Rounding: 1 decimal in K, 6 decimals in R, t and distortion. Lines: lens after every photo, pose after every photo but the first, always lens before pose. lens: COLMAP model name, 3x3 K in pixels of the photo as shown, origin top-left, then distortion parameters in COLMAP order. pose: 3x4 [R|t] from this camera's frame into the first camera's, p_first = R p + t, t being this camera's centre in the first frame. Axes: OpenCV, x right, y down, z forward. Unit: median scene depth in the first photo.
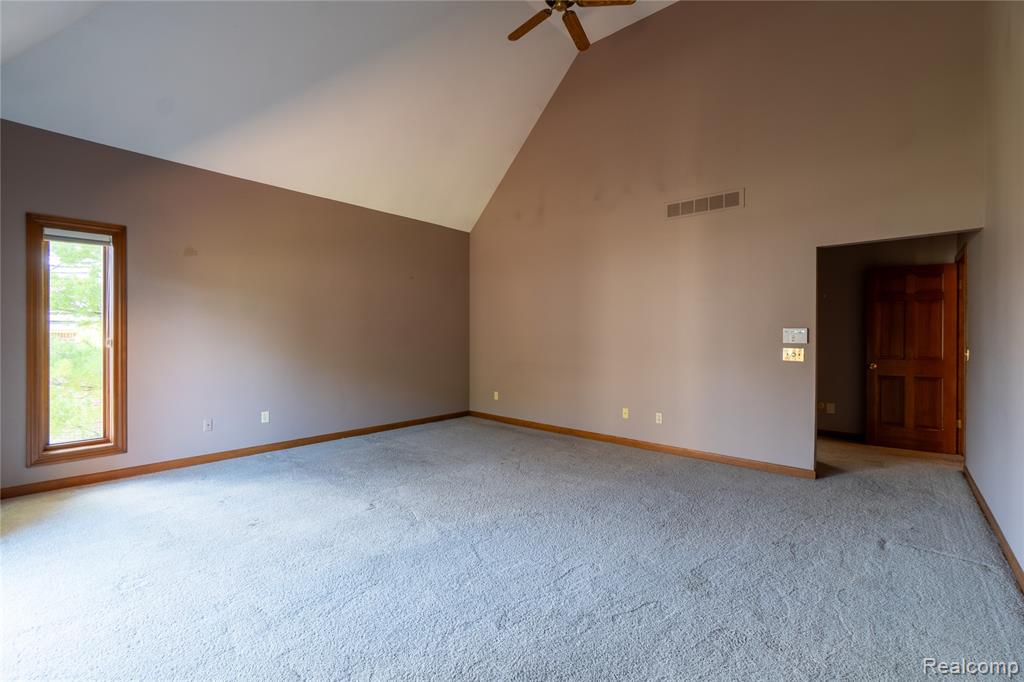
lens RADIAL K [[440.6, 0, 515.2], [0, 440.6, 336.1], [0, 0, 1]] dist [-0.005287, 0.000520]
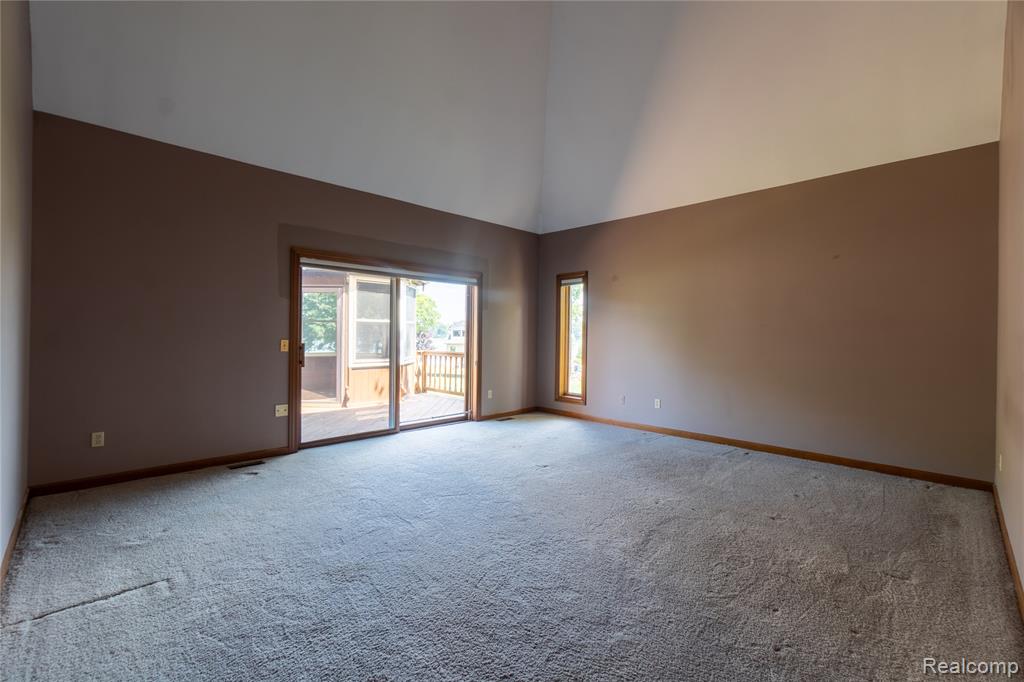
lens RADIAL K [[440.6, 0, 515.2], [0, 440.6, 336.1], [0, 0, 1]] dist [-0.005287, 0.000520]
pose [[-0.072566, -0.001835, -0.997362, 0.819948], [-0.012999, 0.999915, -0.000894, 0.006232], [0.997279, 0.012900, -0.072583, 0.850702]]
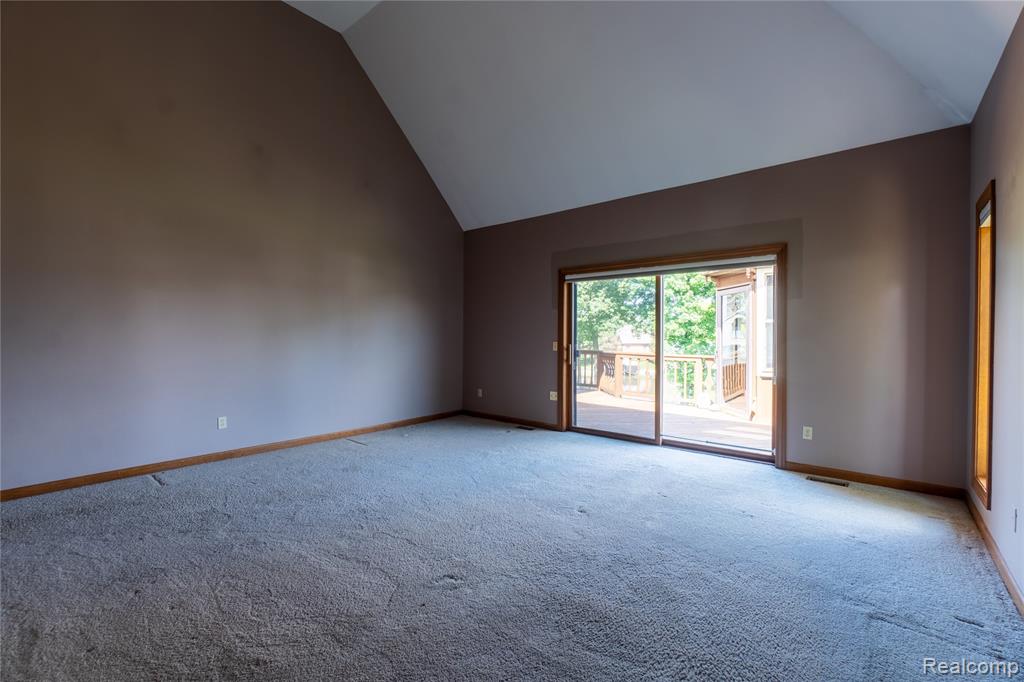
lens RADIAL K [[440.6, 0, 515.2], [0, 440.6, 336.1], [0, 0, 1]] dist [-0.005287, 0.000520]
pose [[-0.999505, -0.009266, -0.030069, -0.122030], [-0.009440, 0.999939, 0.005646, -0.002909], [0.030015, 0.005927, -0.999532, 1.664298]]
